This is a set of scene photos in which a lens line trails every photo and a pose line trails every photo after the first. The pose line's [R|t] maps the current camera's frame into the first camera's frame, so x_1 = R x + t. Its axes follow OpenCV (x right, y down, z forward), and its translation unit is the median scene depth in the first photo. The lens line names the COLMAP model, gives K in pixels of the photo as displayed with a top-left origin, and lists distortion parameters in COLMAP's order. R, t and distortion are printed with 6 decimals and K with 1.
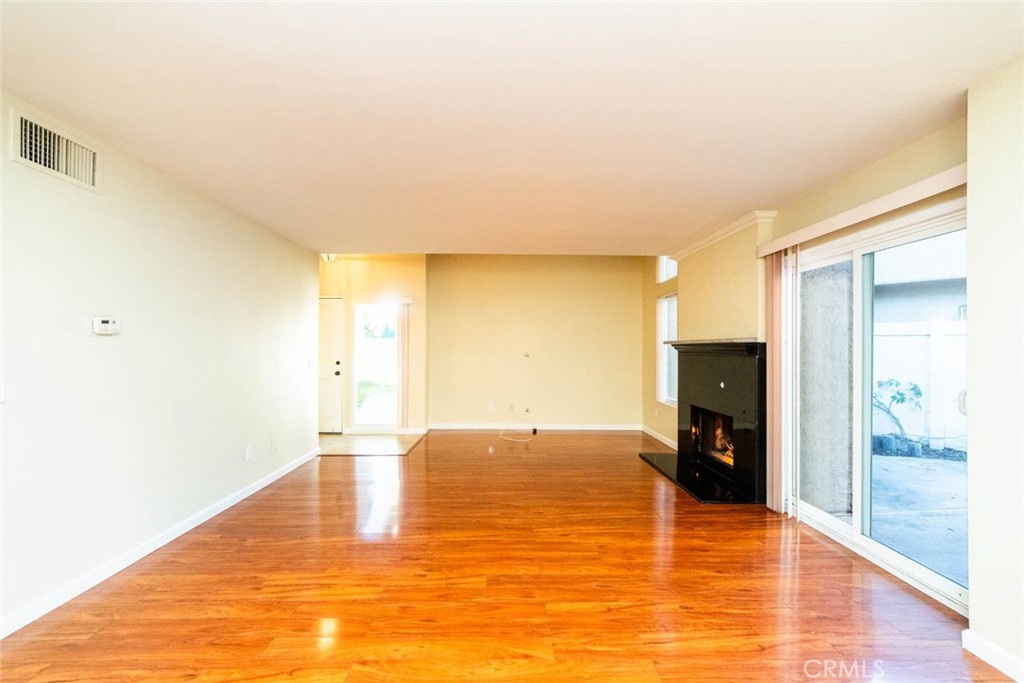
lens RADIAL K [[395.0, 0, 512.9], [0, 395.0, 349.3], [0, 0, 1]] dist [-0.001051, -0.000377]
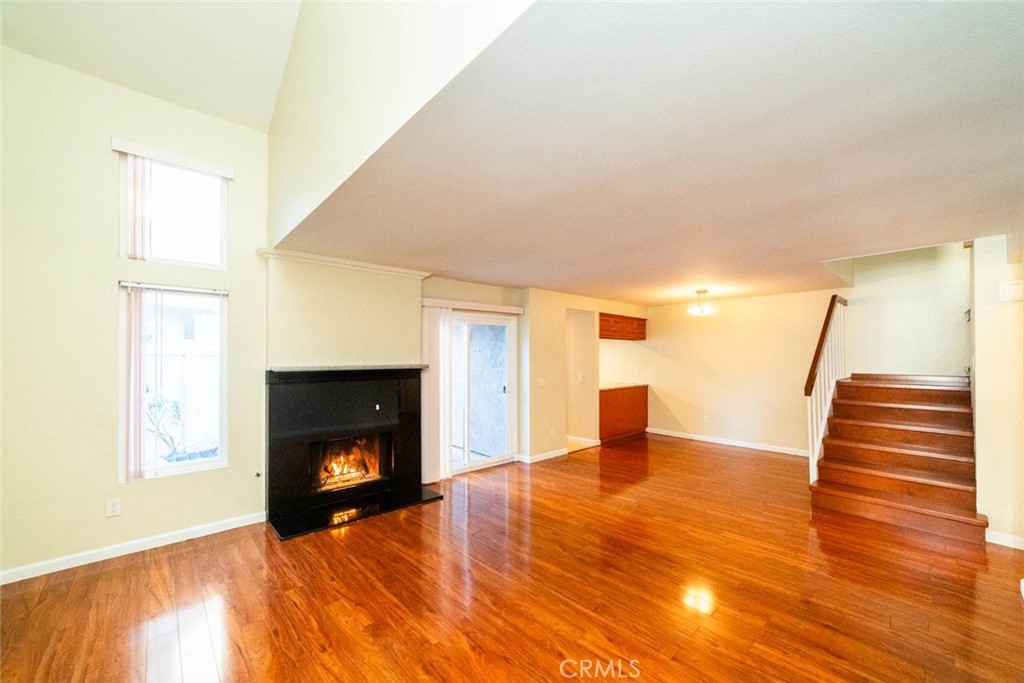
lens RADIAL K [[393.9, 0, 499.7], [0, 393.9, 352.9], [0, 0, 1]] dist [-0.000576, -0.000069]
pose [[-0.640790, 0.002392, 0.767712, -0.652977], [-0.005295, 0.999958, -0.007535, -0.066265], [-0.767698, -0.008893, -0.640750, 1.801029]]
